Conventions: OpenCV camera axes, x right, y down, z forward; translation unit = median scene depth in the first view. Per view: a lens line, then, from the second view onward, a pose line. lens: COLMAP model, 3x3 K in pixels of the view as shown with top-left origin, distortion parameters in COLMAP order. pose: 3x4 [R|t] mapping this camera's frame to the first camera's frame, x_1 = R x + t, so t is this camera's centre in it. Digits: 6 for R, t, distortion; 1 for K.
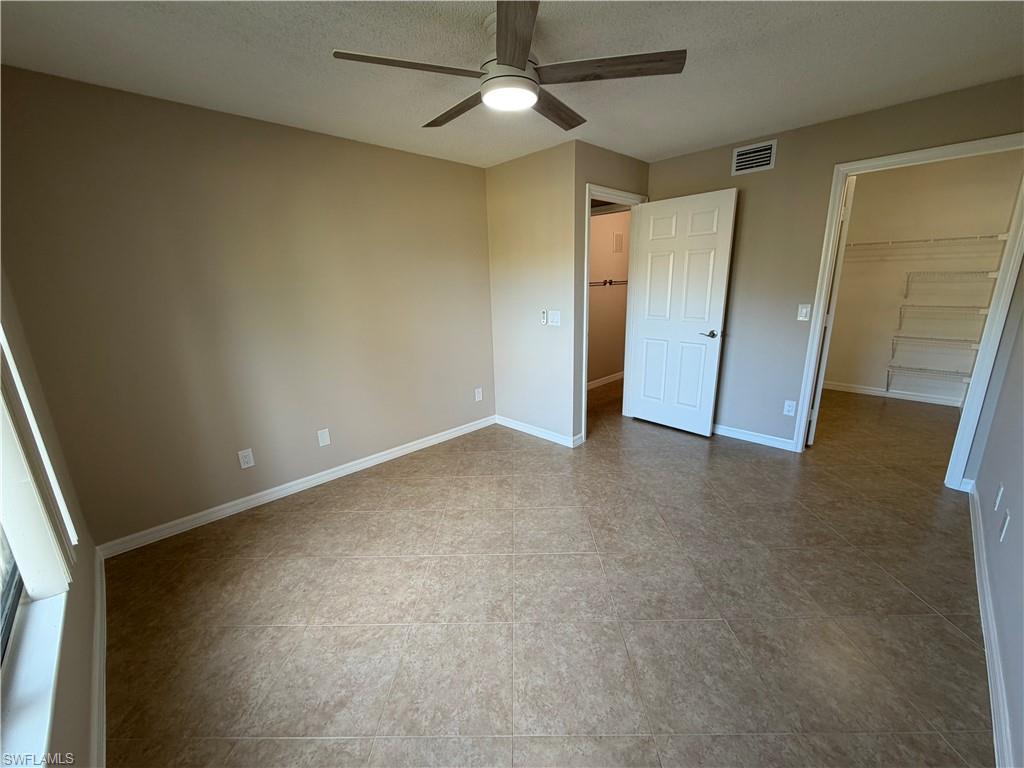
lens RADIAL K [[407.9, 0, 509.8], [0, 407.9, 385.7], [0, 0, 1]] dist [-0.000165, -0.000149]
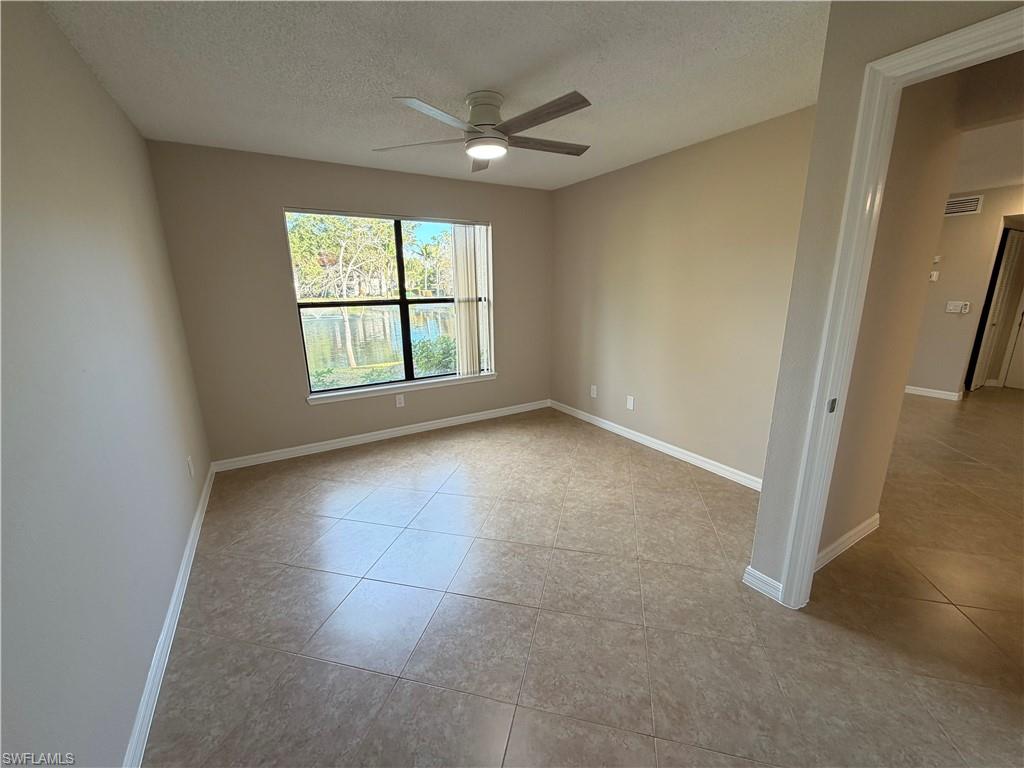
lens RADIAL K [[407.9, 0, 509.8], [0, 407.9, 385.7], [0, 0, 1]] dist [-0.000165, -0.000149]
pose [[-0.227091, 0.257127, -0.939316, 0.869652], [-0.237926, 0.920640, 0.309536, -0.241975], [0.944363, 0.293781, -0.147892, 0.899871]]
